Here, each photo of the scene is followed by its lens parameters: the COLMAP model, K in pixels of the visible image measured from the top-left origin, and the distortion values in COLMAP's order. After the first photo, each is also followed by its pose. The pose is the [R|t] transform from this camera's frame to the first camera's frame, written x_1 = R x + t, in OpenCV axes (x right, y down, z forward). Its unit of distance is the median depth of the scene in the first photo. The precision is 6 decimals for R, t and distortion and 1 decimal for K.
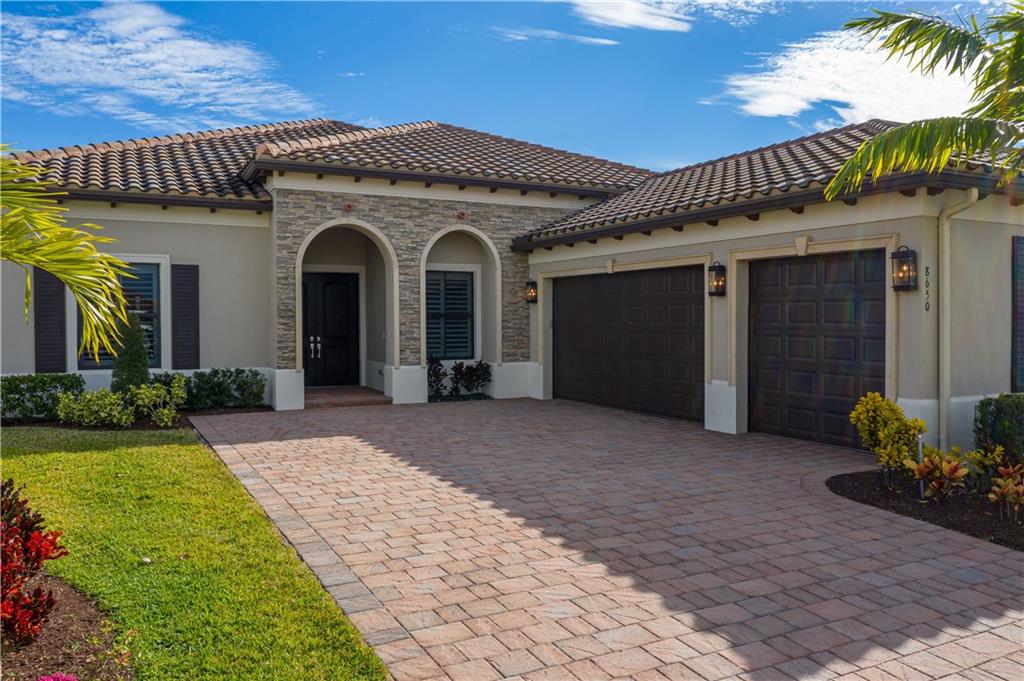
lens RADIAL K [[797.9, 0, 506.8], [0, 797.9, 327.9], [0, 0, 1]] dist [-0.011506, -0.003729]
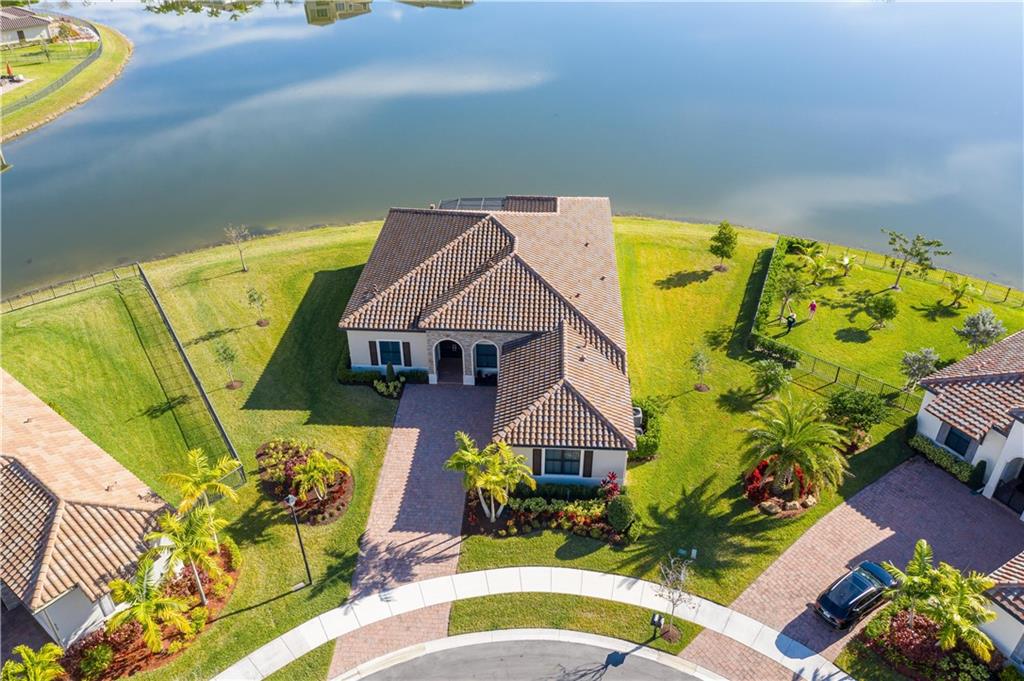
lens RADIAL K [[797.9, 0, 506.8], [0, 797.9, 327.9], [0, 0, 1]] dist [-0.011506, -0.003729]
pose [[0.866556, 0.273266, -0.417620, 1.382158], [-0.017713, 0.853092, 0.521460, -1.903971], [0.498766, -0.444476, 0.744092, -1.319660]]
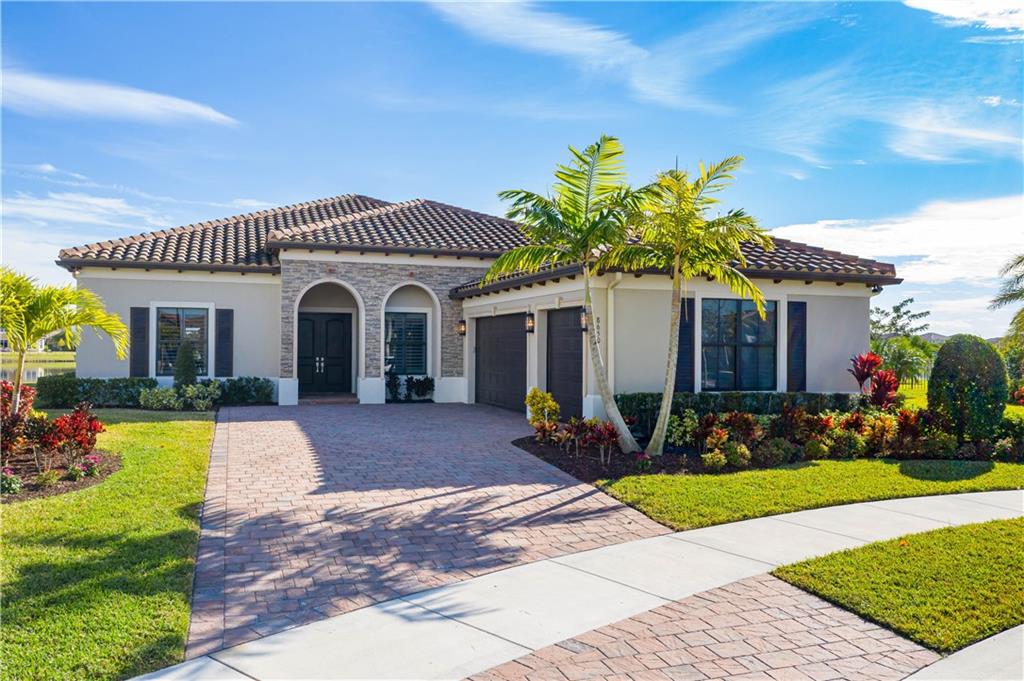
lens RADIAL K [[797.9, 0, 506.8], [0, 797.9, 327.9], [0, 0, 1]] dist [-0.011506, -0.003729]
pose [[0.990744, 0.005795, -0.135621, 0.331134], [-0.010653, 0.999326, -0.035126, 0.004861], [0.135326, 0.036245, 0.990138, -0.430222]]
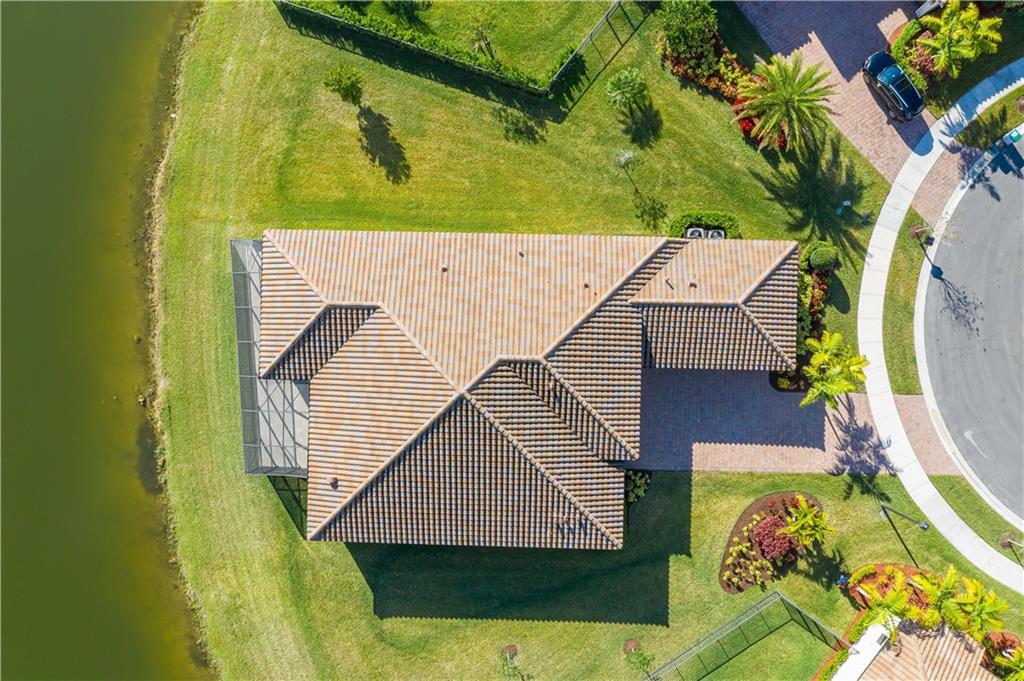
lens RADIAL K [[797.9, 0, 506.8], [0, 797.9, 327.9], [0, 0, 1]] dist [-0.011506, -0.003729]
pose [[0.463236, -0.886219, 0.005297, -0.085493], [0.041218, 0.027515, 0.998771, -3.206003], [-0.885276, -0.462449, 0.049274, 1.423283]]
